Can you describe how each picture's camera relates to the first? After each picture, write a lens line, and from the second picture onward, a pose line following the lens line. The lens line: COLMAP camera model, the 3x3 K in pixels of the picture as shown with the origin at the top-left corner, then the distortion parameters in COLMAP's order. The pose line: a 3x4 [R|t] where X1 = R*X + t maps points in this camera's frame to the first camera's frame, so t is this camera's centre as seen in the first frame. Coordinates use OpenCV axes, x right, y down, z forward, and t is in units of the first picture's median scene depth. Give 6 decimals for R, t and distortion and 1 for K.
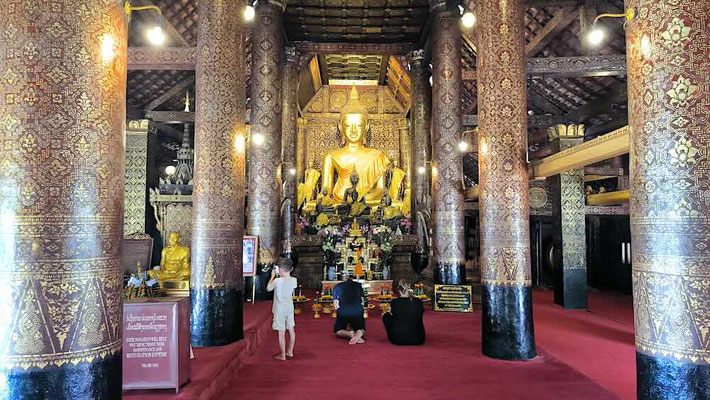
lens RADIAL K [[502.3, 0, 355.1], [0, 502.3, 199.5], [0, 0, 1]] dist [0.009878, 0.002694]
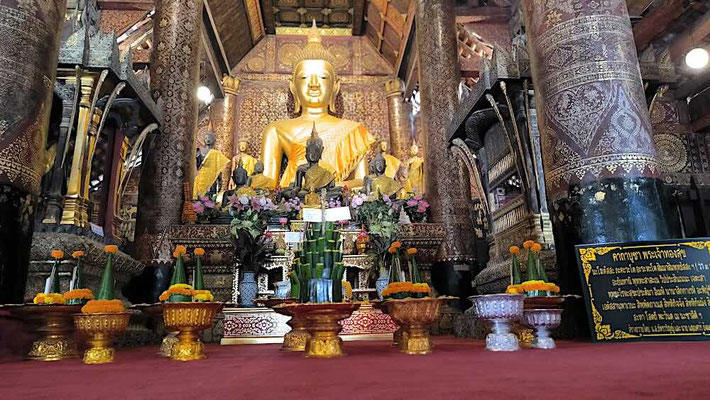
lens RADIAL K [[502.3, 0, 355.8], [0, 502.3, 199.8], [0, 0, 1]] dist [0.009878, 0.002694]
pose [[0.998292, -0.013852, 0.056761, 0.011099], [0.025110, 0.978910, -0.202741, 0.117982], [-0.052755, 0.203820, 0.977586, 0.434838]]
